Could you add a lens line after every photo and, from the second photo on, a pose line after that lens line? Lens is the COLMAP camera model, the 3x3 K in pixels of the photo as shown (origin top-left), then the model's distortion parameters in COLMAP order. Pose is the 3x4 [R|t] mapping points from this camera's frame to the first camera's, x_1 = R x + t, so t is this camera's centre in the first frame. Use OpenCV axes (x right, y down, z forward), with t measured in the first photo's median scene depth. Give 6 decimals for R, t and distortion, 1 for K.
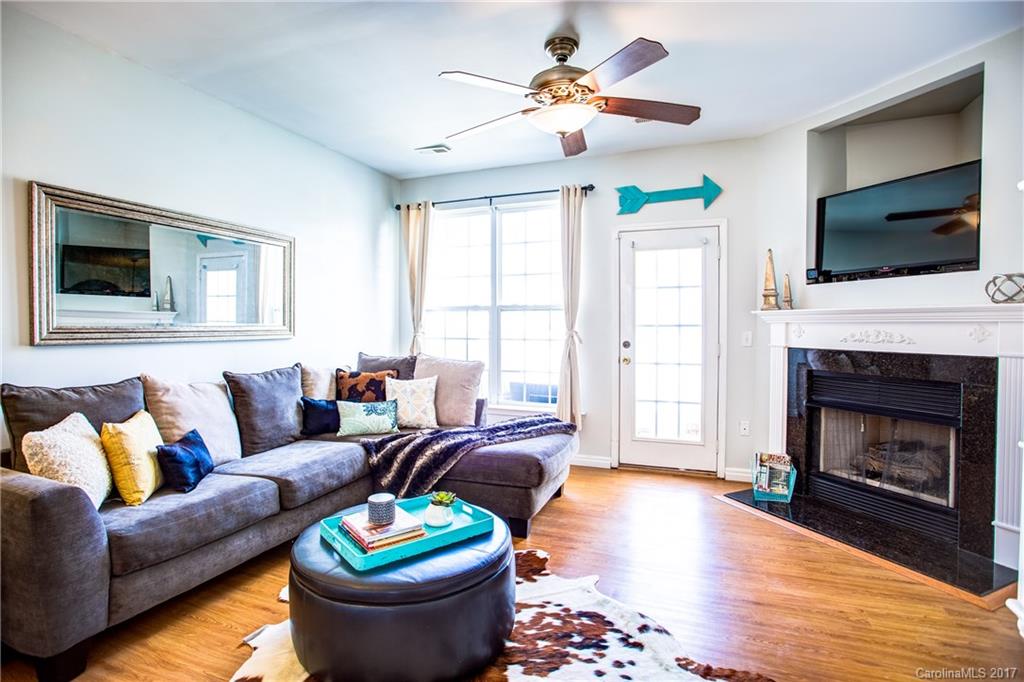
lens RADIAL K [[501.8, 0, 515.4], [0, 501.8, 336.7], [0, 0, 1]] dist [-0.050192, 0.020154]
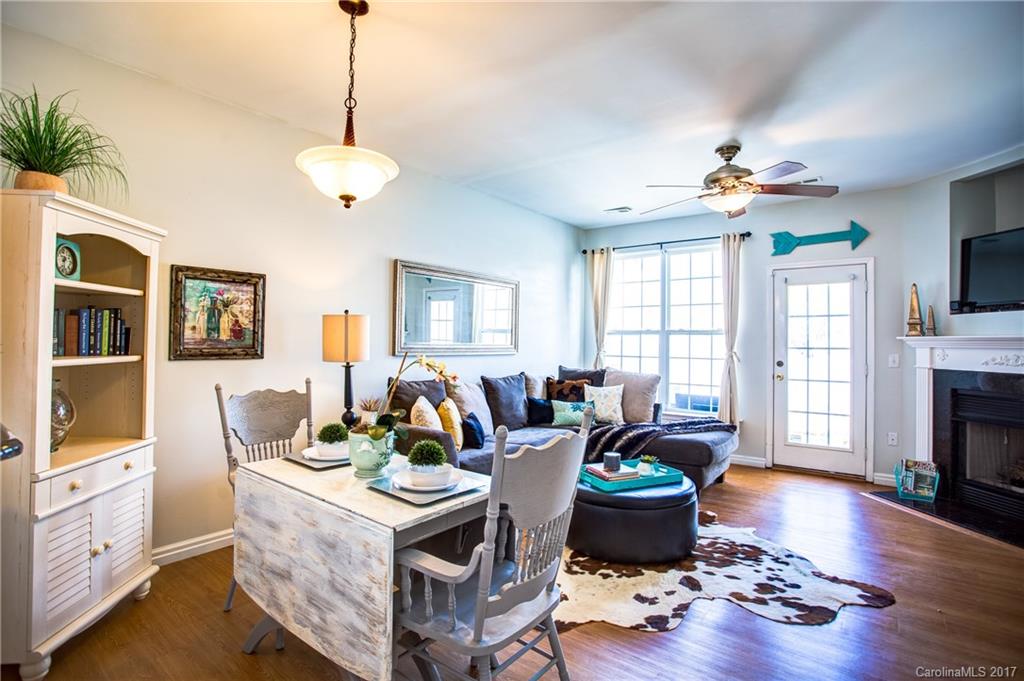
lens RADIAL K [[501.8, 0, 515.6], [0, 501.8, 335.9], [0, 0, 1]] dist [-0.050192, 0.020154]
pose [[0.961009, 0.007059, -0.276427, -0.069084], [-0.017360, 0.999242, -0.034838, 0.001783], [0.275971, 0.038279, 0.960403, -0.367105]]
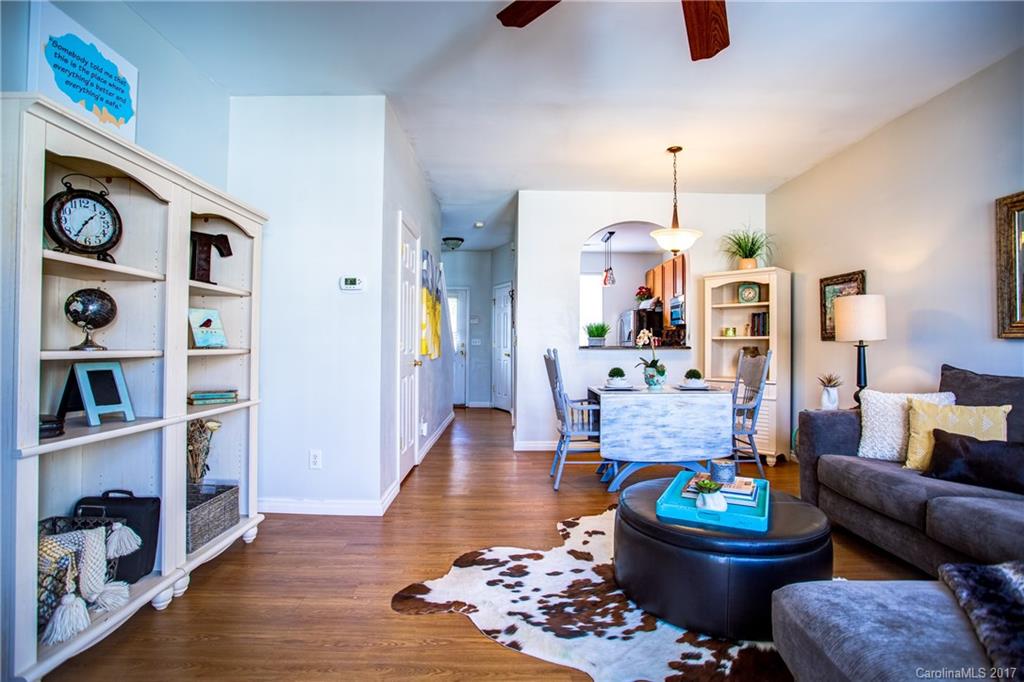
lens RADIAL K [[501.8, 0, 509.2], [0, 501.8, 335.5], [0, 0, 1]] dist [-0.050192, 0.020154]
pose [[-0.929771, -0.014101, -0.367869, 0.347465], [-0.017692, 0.999823, 0.006388, 0.016360], [0.367714, 0.012448, -0.929856, 1.049433]]
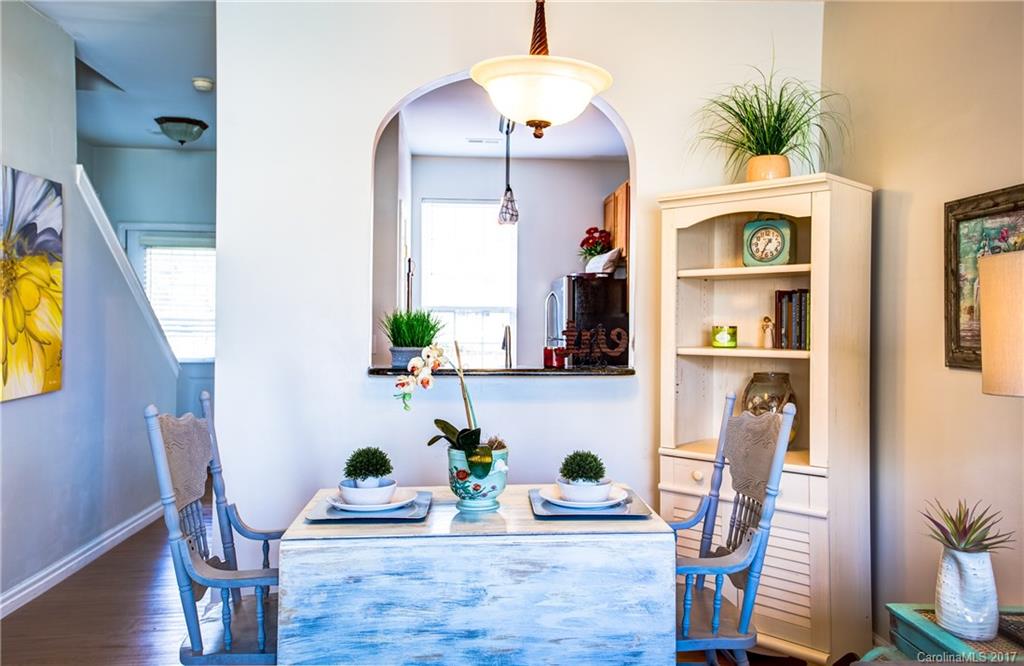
lens RADIAL K [[801.7, 0, 506.6], [0, 801.7, 322.2], [0, 0, 1]] dist [0.057097, 0.021739]
pose [[-0.908773, -0.009213, -0.417189, -0.120735], [-0.020482, 0.999536, 0.022544, -0.026575], [0.416788, 0.029032, -0.908540, 0.724200]]
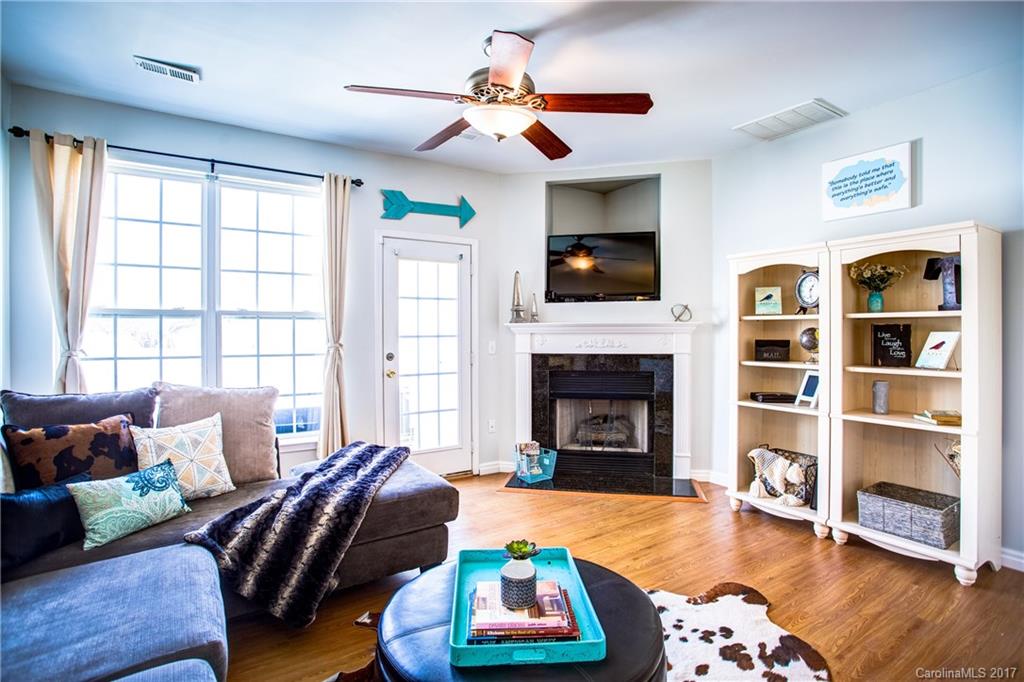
lens RADIAL K [[501.8, 0, 510.5], [0, 501.8, 337.5], [0, 0, 1]] dist [-0.050192, 0.020154]
pose [[0.591803, -0.008476, 0.806038, -0.485804], [0.023351, 0.999705, -0.006632, -0.010907], [-0.805745, 0.022747, 0.591826, 0.309404]]
